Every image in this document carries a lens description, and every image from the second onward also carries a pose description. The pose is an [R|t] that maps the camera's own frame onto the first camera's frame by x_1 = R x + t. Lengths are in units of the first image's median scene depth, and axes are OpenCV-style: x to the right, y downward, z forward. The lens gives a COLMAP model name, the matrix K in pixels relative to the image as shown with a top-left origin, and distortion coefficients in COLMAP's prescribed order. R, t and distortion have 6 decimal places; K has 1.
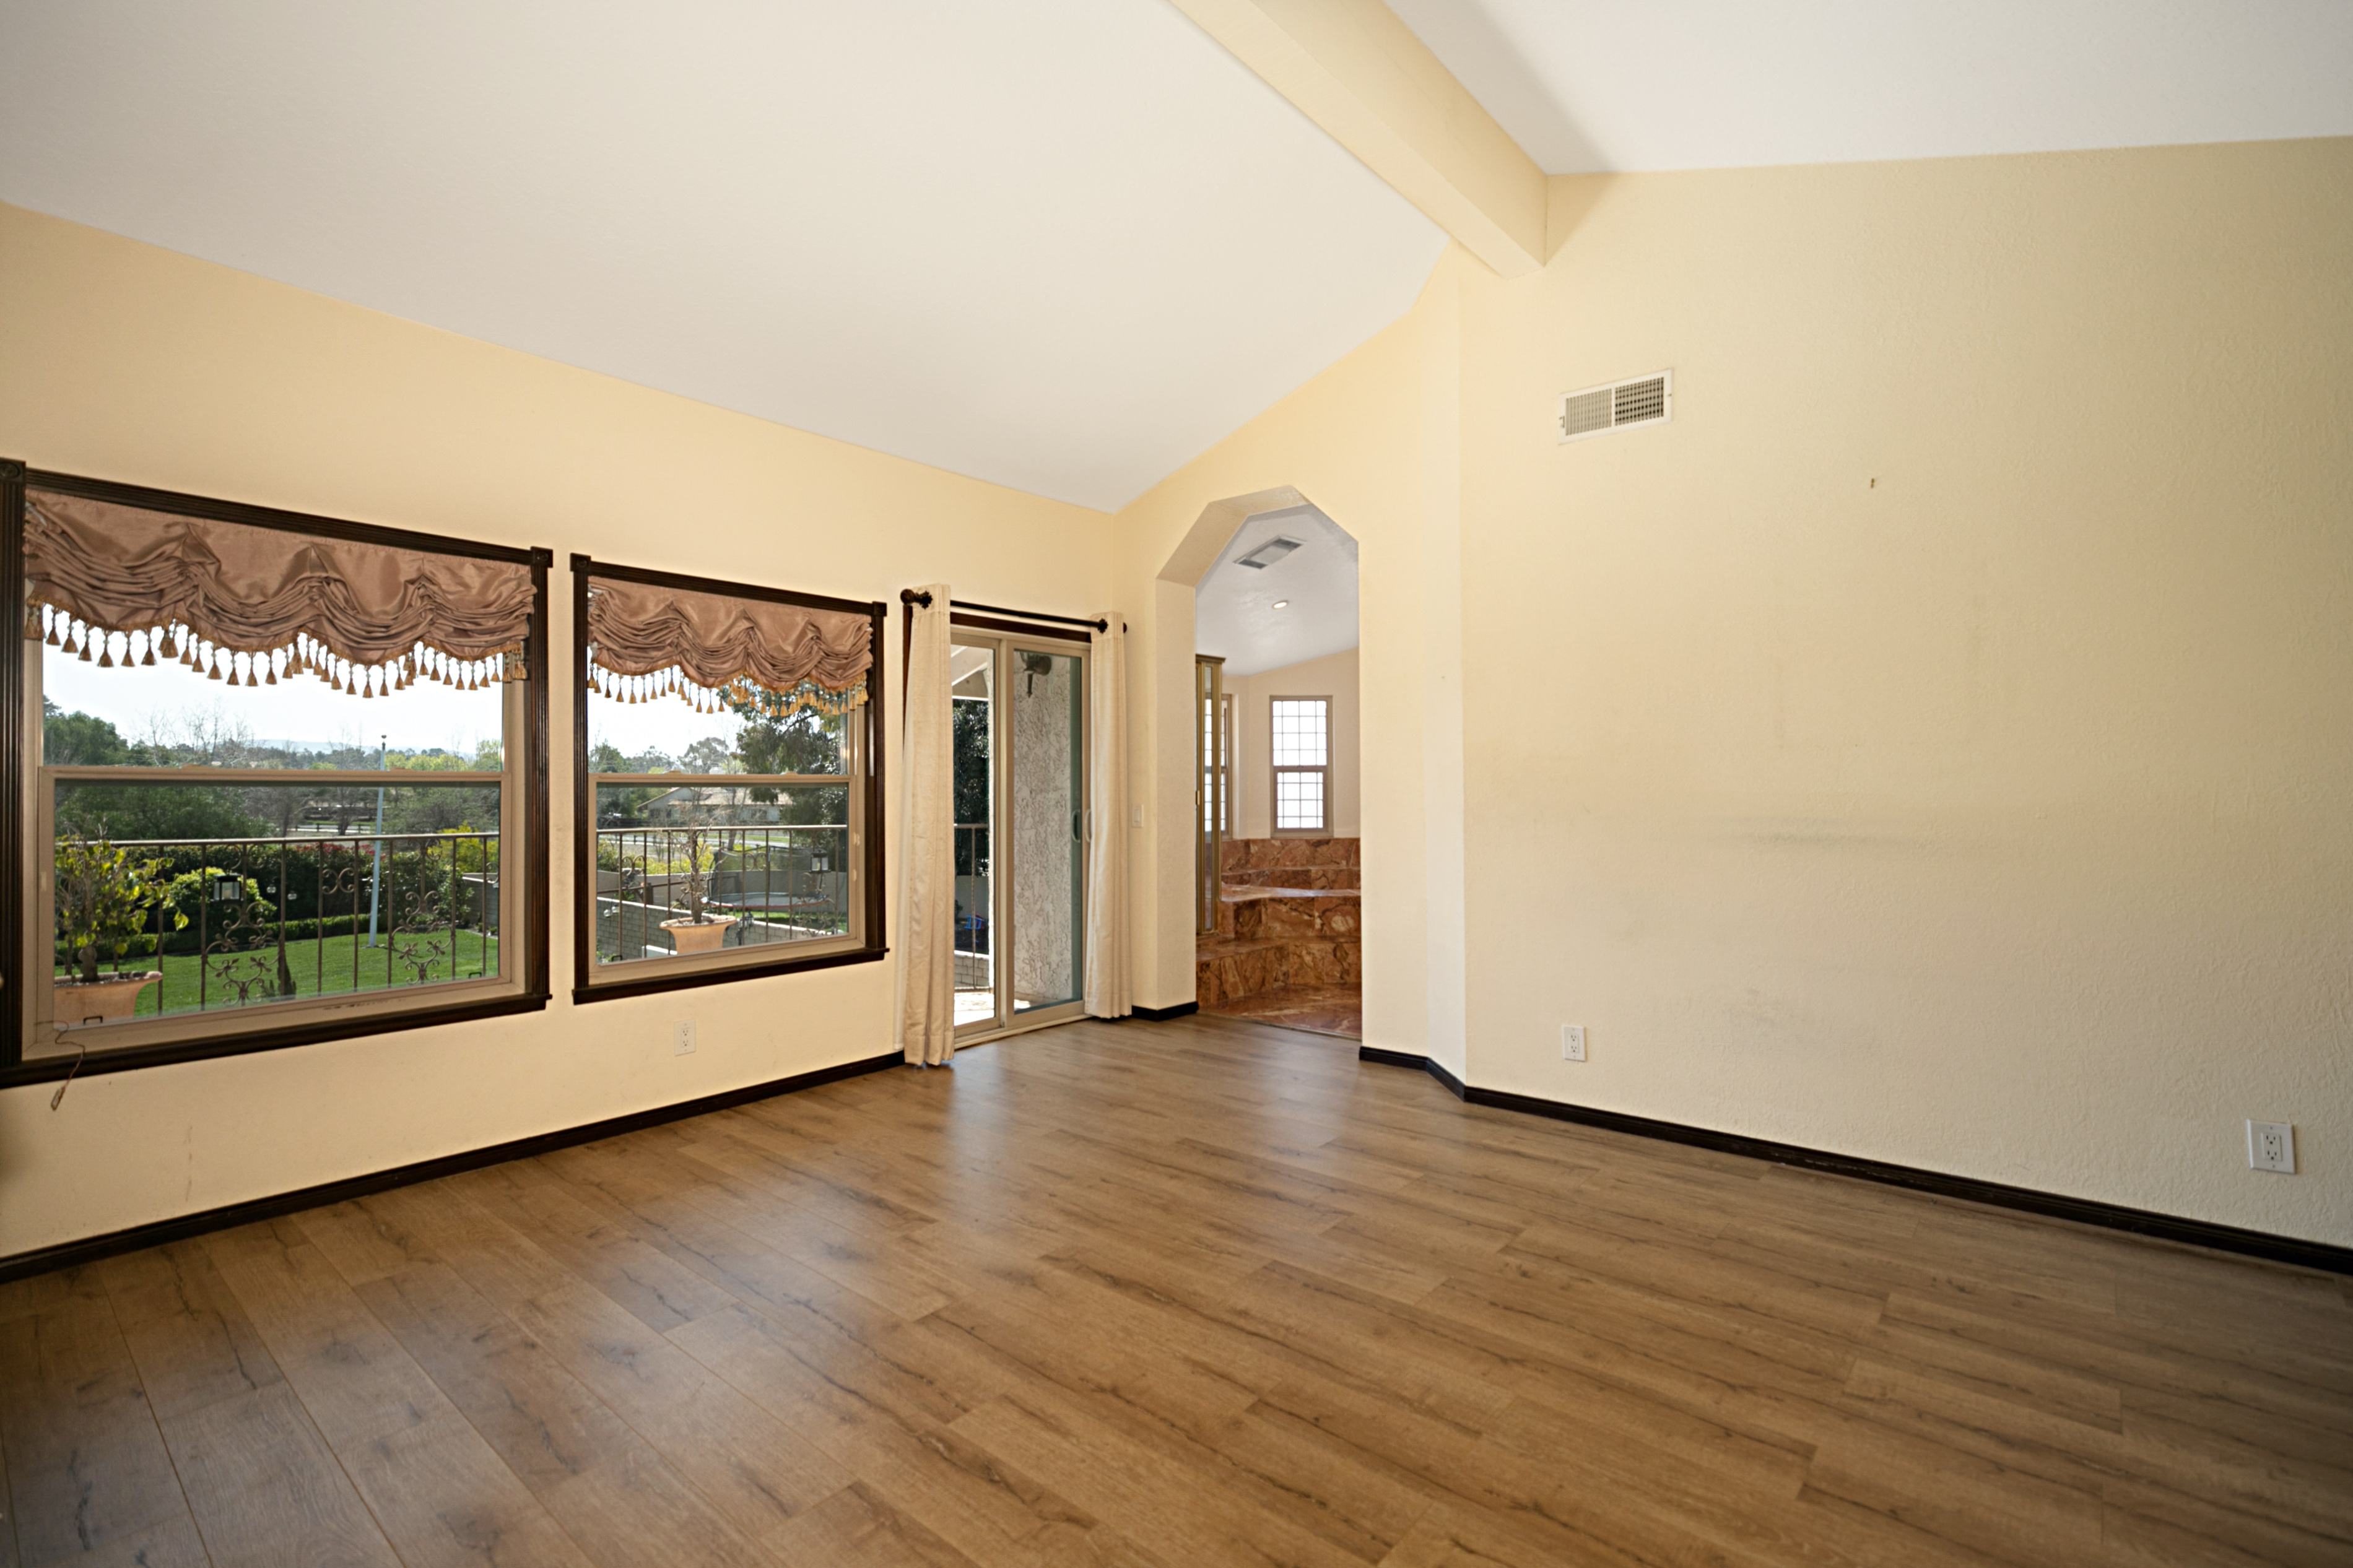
lens RADIAL K [[1036.1, 0, 1196.0], [0, 1036.1, 780.4], [0, 0, 1]] dist [0.002064, 0.000200]
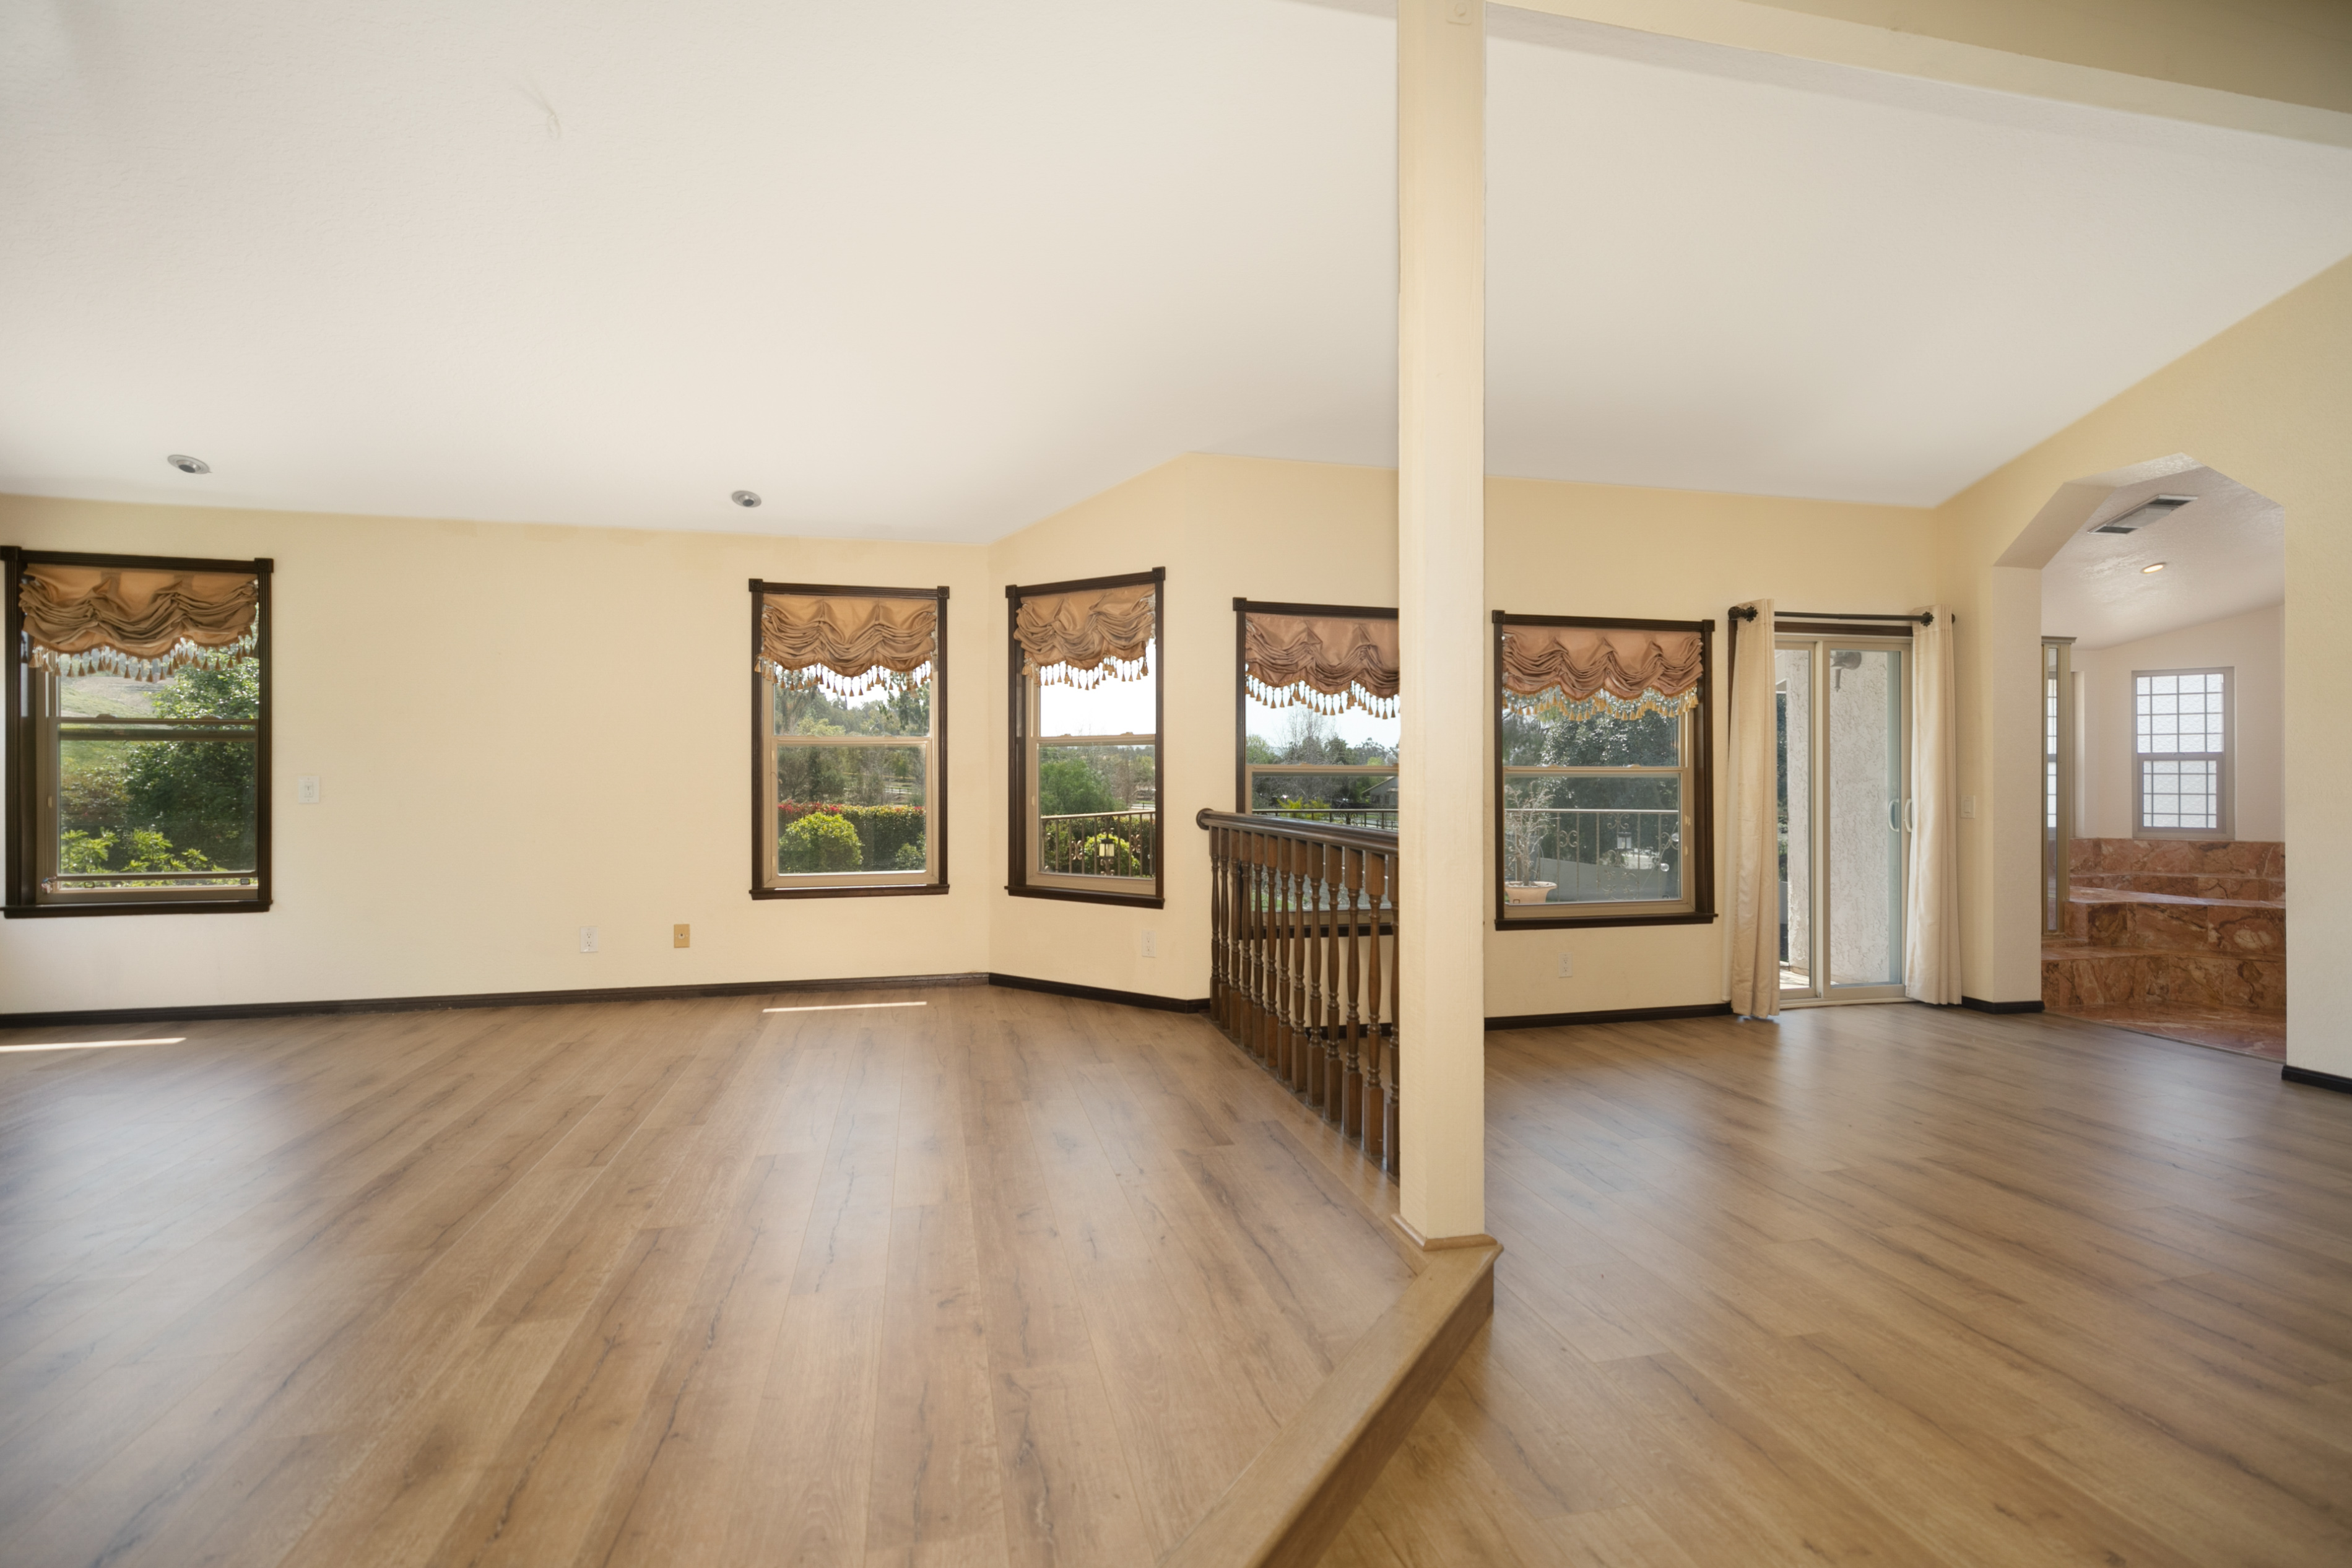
lens RADIAL K [[1046.3, 0, 1197.7], [0, 1046.3, 779.9], [0, 0, 1]] dist [-0.002662, -0.000296]
pose [[0.799400, 0.005154, -0.600778, -0.042714], [0.000970, 0.999951, 0.009870, -0.002258], [0.600799, -0.008473, 0.799355, -0.234217]]
